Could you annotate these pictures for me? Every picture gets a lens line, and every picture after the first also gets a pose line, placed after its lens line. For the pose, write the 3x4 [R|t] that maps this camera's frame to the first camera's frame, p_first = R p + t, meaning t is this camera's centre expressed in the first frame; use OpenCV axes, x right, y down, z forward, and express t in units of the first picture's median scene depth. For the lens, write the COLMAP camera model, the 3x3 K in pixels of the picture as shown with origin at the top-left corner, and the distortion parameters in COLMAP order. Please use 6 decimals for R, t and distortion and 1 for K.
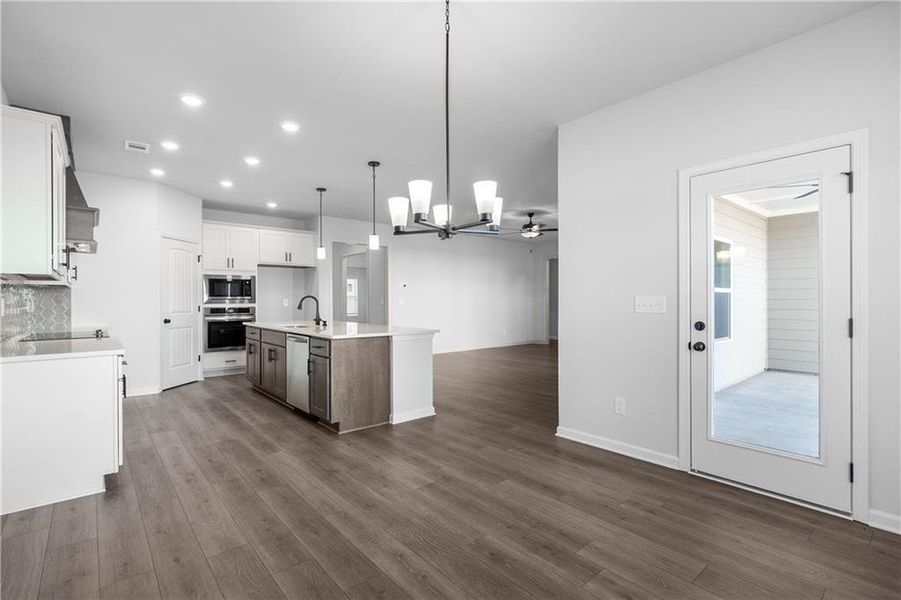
lens RADIAL K [[416.7, 0, 450.5], [0, 416.7, 300.0], [0, 0, 1]] dist [-0.000909, -0.000208]
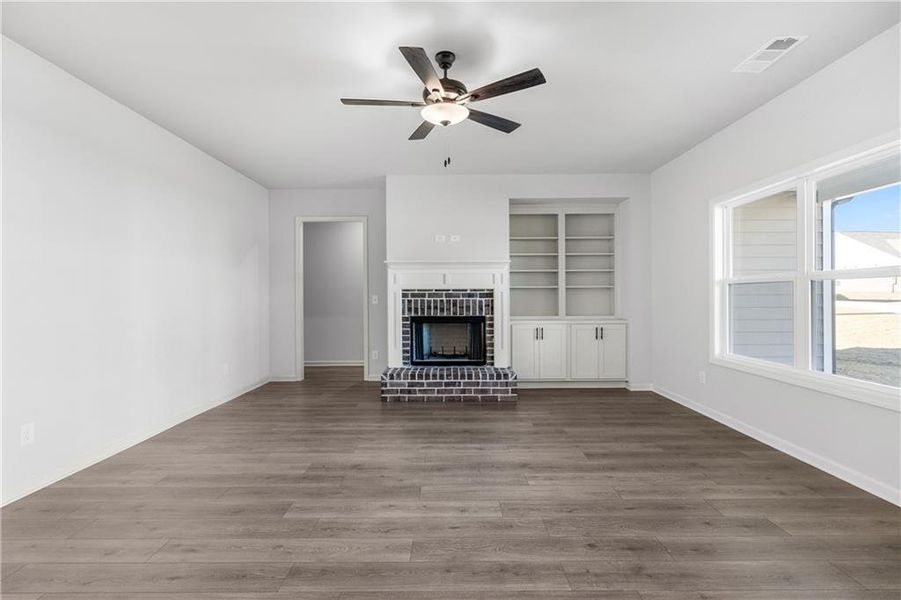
lens RADIAL K [[420.1, 0, 447.9], [0, 420.1, 301.2], [0, 0, 1]] dist [-0.001593, -0.000276]
pose [[0.655293, -0.007199, 0.755340, -0.095765], [0.003683, 0.999973, 0.006336, 0.003303], [-0.755366, -0.001371, 0.655302, 0.897433]]
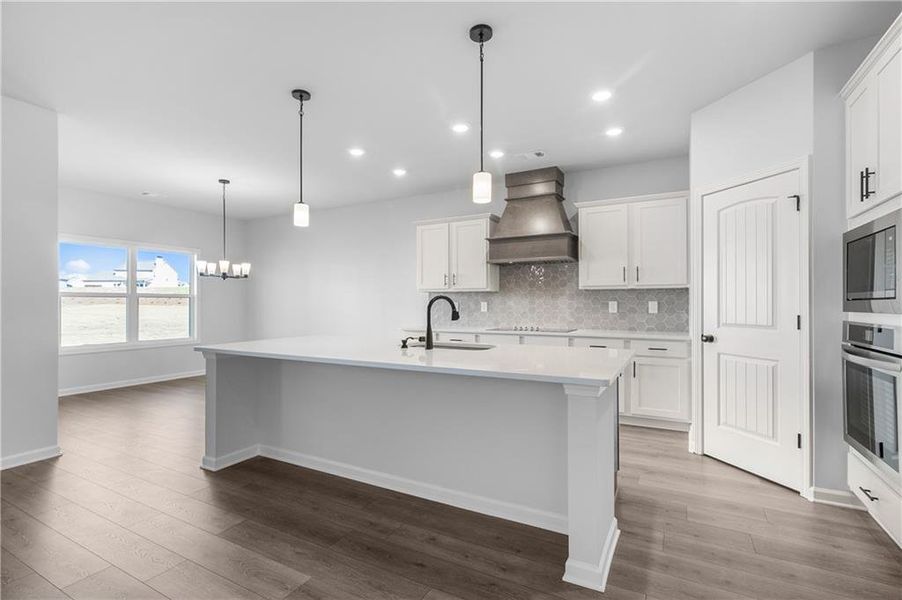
lens RADIAL K [[420.6, 0, 448.4], [0, 420.6, 301.2], [0, 0, 1]] dist [-0.001593, -0.000276]
pose [[-0.935676, 0.003505, -0.352842, -0.121368], [0.005296, 0.999978, -0.004113, -0.000314], [0.352820, -0.005717, -0.935674, 1.253253]]
